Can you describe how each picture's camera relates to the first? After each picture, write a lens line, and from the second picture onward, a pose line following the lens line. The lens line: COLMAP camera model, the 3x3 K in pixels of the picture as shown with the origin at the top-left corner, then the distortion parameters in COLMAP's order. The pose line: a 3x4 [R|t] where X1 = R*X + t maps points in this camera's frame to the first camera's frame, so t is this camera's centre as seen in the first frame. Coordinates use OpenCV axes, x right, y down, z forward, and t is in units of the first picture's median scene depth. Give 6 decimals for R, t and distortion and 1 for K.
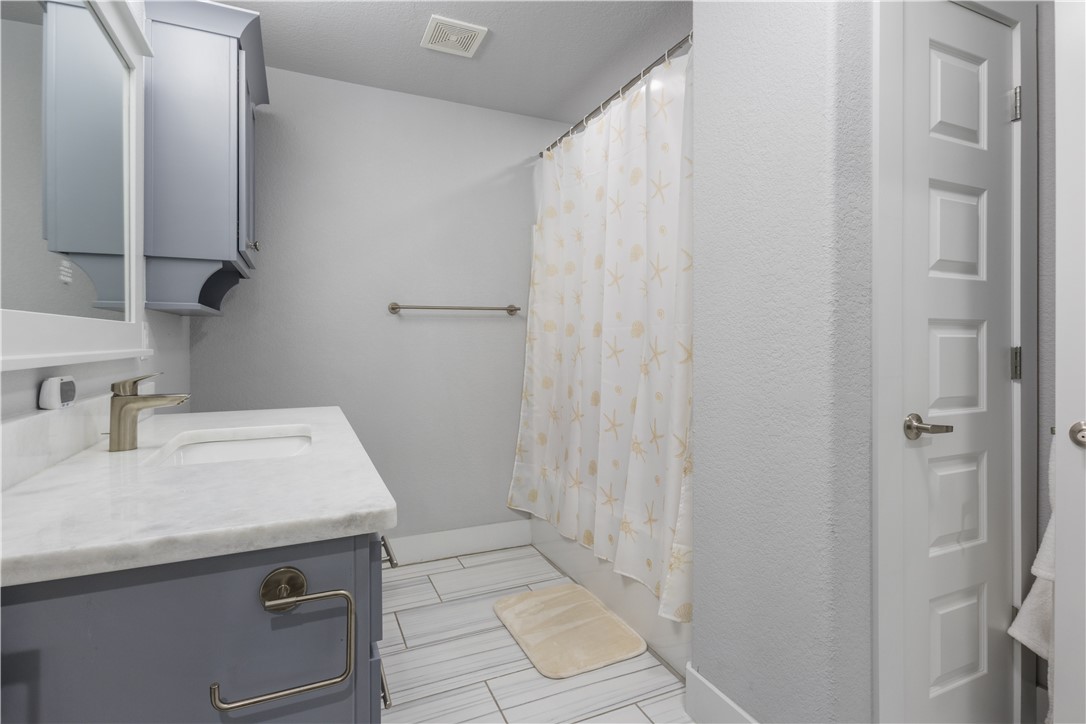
lens RADIAL K [[551.4, 0, 558.9], [0, 551.4, 340.0], [0, 0, 1]] dist [-0.015800, 0.000390]
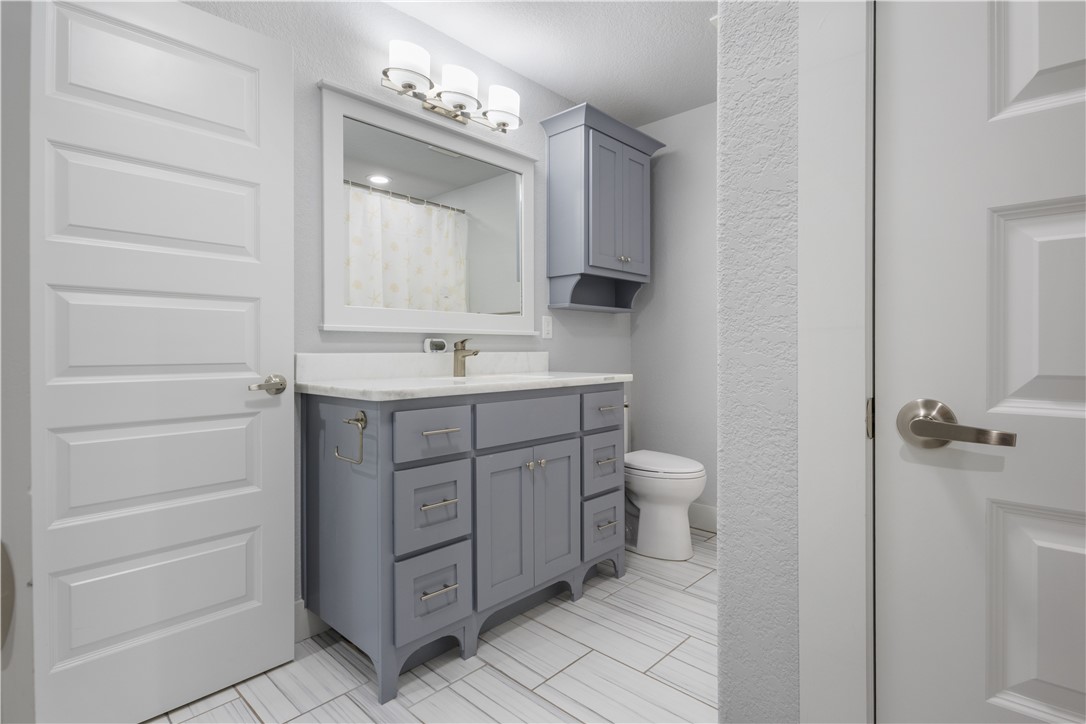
lens RADIAL K [[551.4, 0, 545.4], [0, 551.4, 354.2], [0, 0, 1]] dist [-0.015800, 0.000390]
pose [[0.355717, 0.006362, -0.934572, 0.977604], [-0.000299, 0.999978, 0.006694, 0.085401], [0.934594, -0.002102, 0.355711, 0.458216]]
